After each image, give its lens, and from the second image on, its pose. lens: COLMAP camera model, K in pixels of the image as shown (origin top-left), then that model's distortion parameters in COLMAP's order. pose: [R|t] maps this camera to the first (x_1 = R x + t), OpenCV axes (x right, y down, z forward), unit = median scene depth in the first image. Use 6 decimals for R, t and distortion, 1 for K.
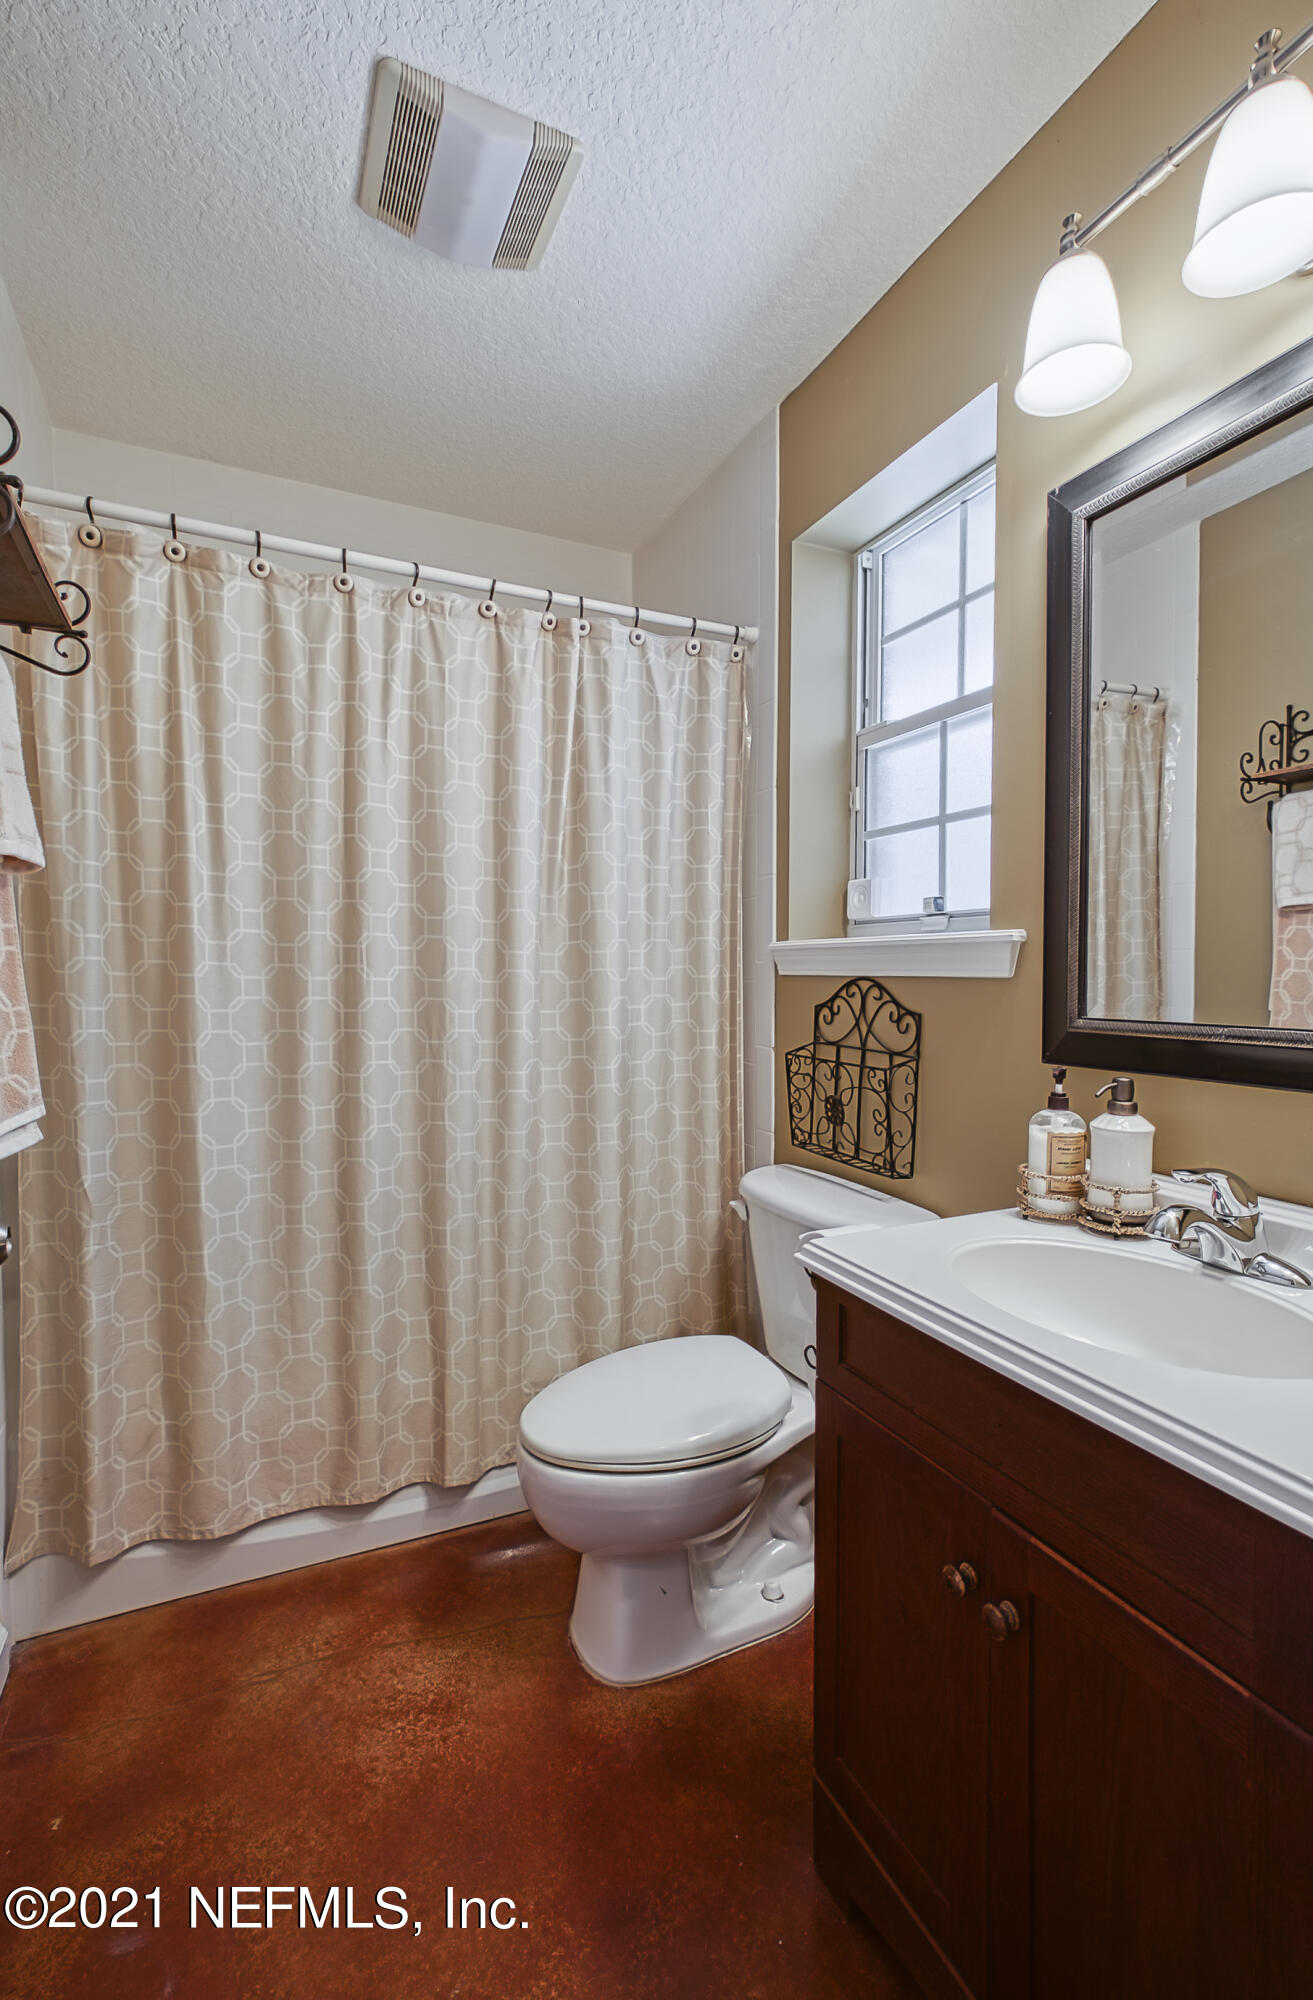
lens RADIAL K [[885.5, 0, 658.0], [0, 885.5, 994.9], [0, 0, 1]] dist [0.011307, 0.001658]
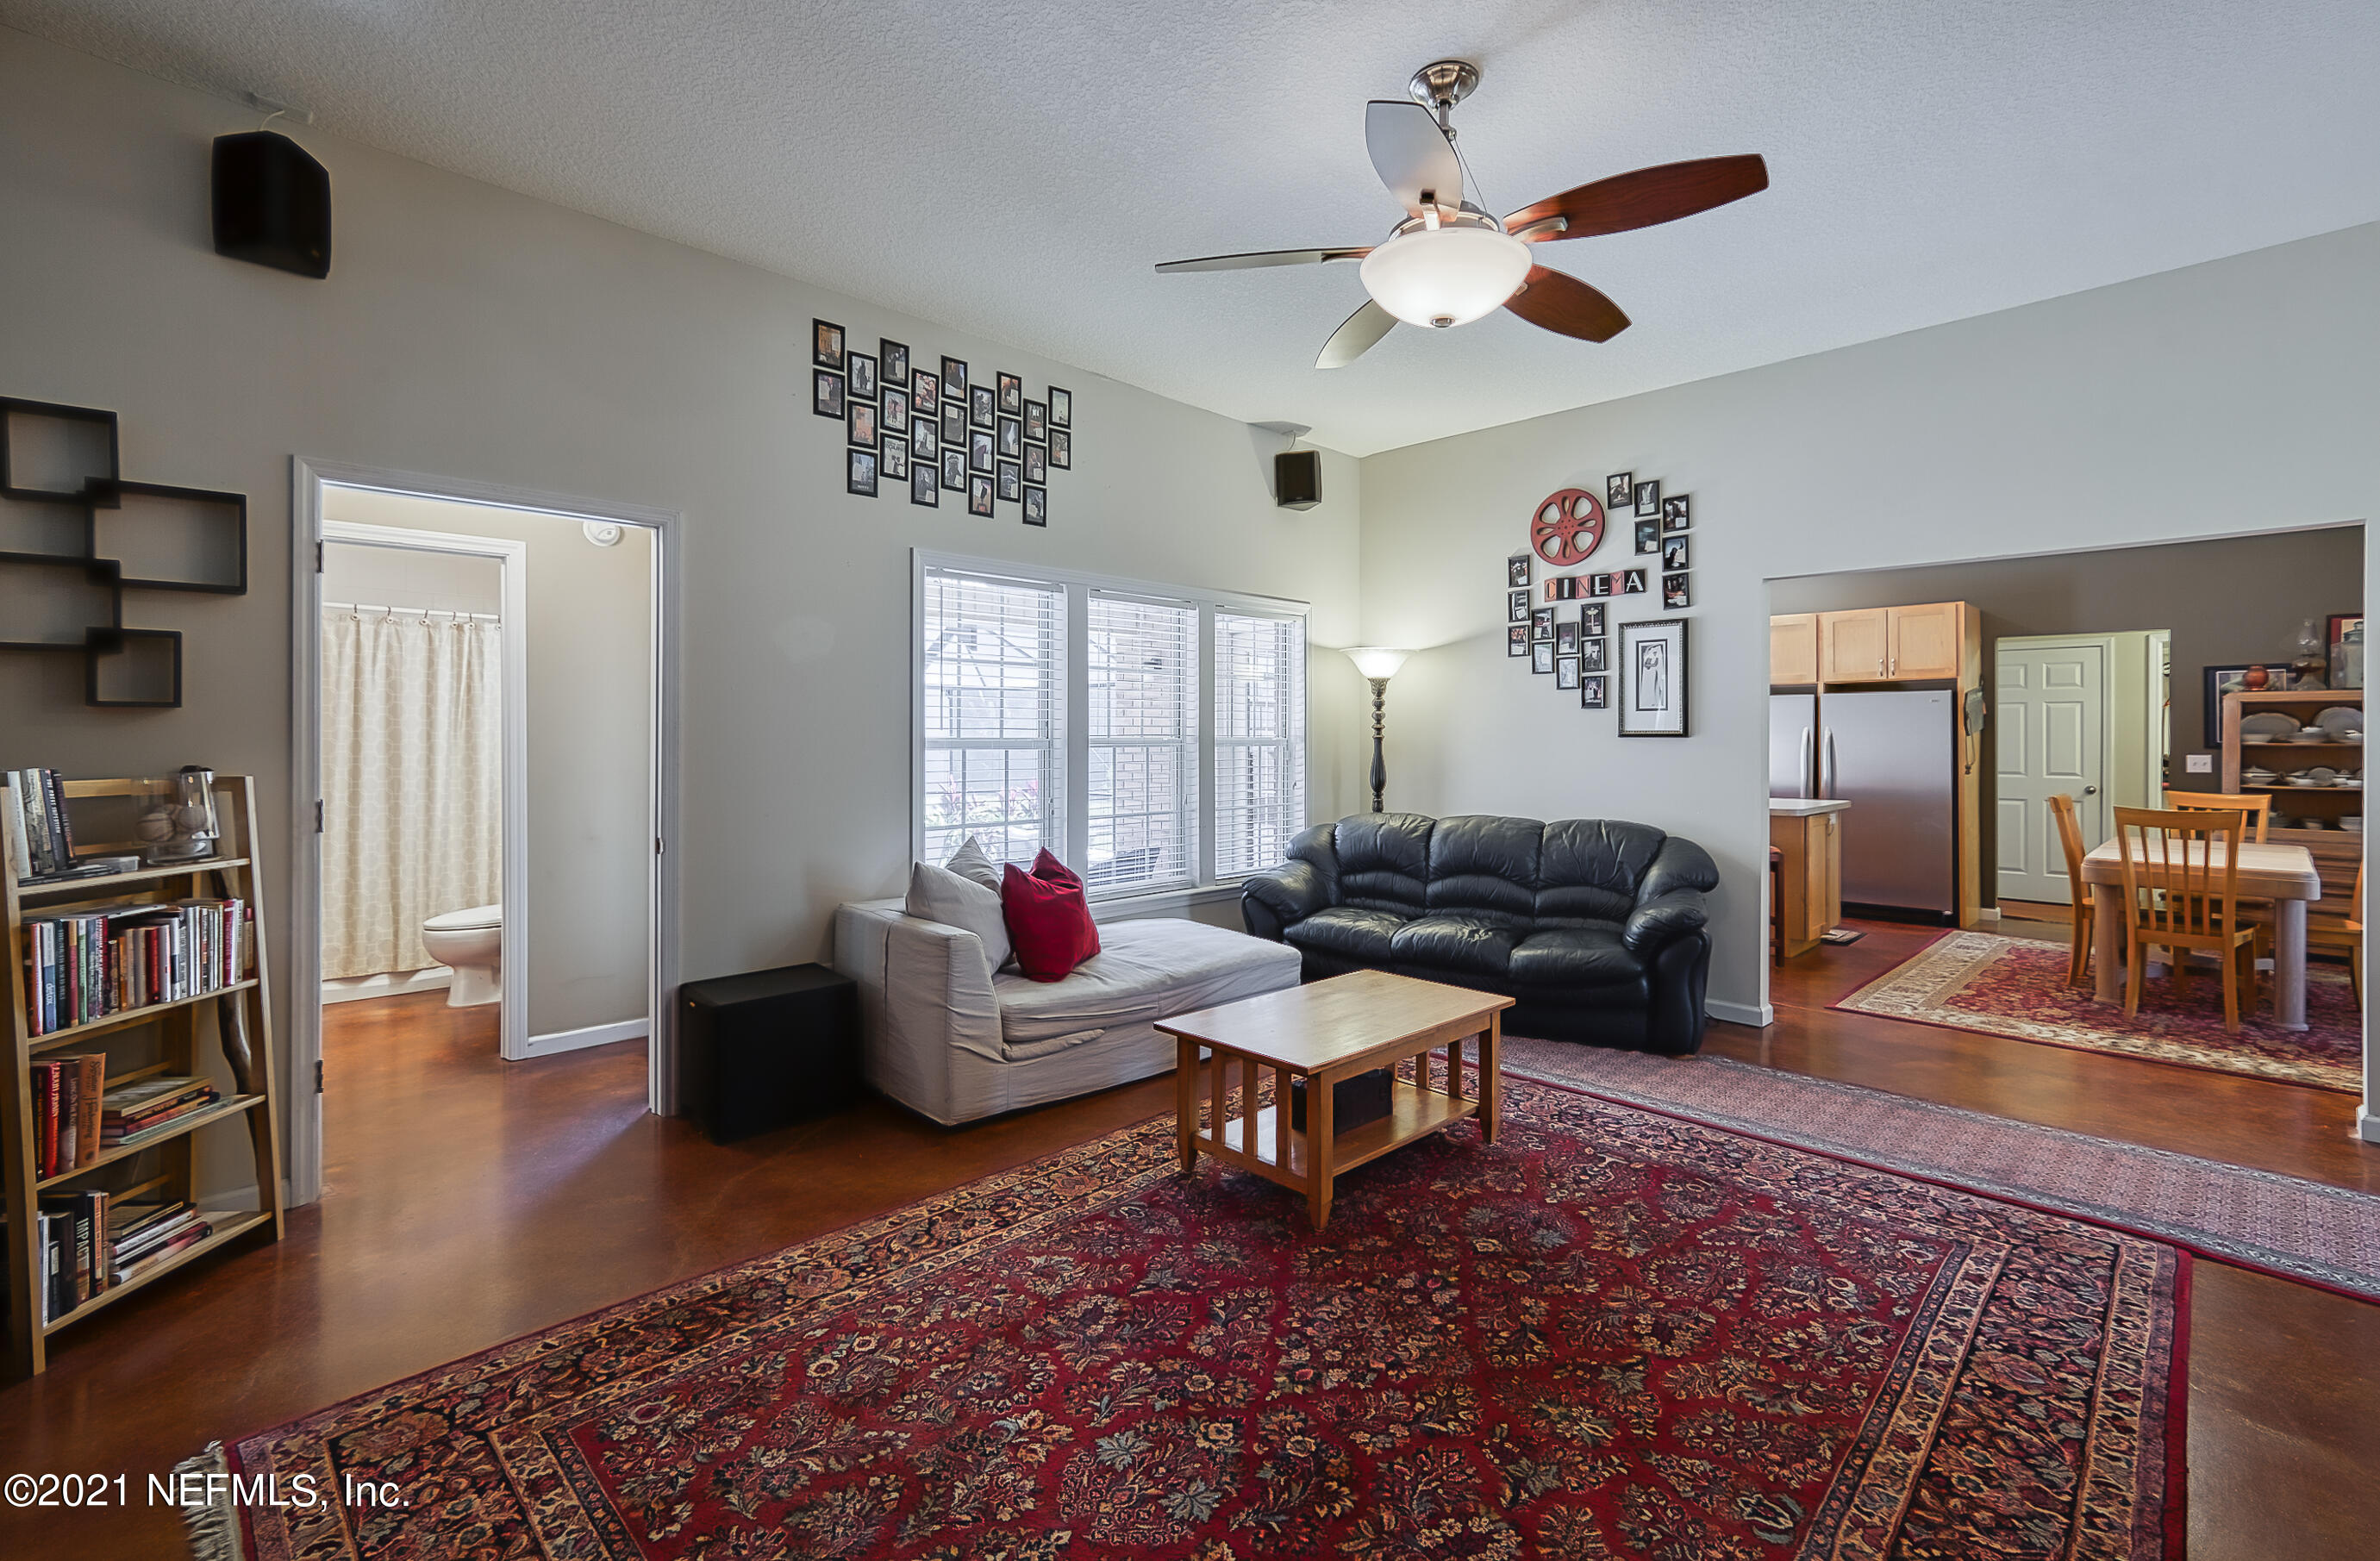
lens RADIAL K [[1053.8, 0, 1184.4], [0, 1053.8, 734.7], [0, 0, 1]] dist [0.011307, 0.001658]
pose [[0.931727, 0.004891, 0.363126, 0.727061], [0.004458, 0.999680, -0.024902, -0.028001], [-0.363131, 0.024821, 0.931407, -2.577303]]
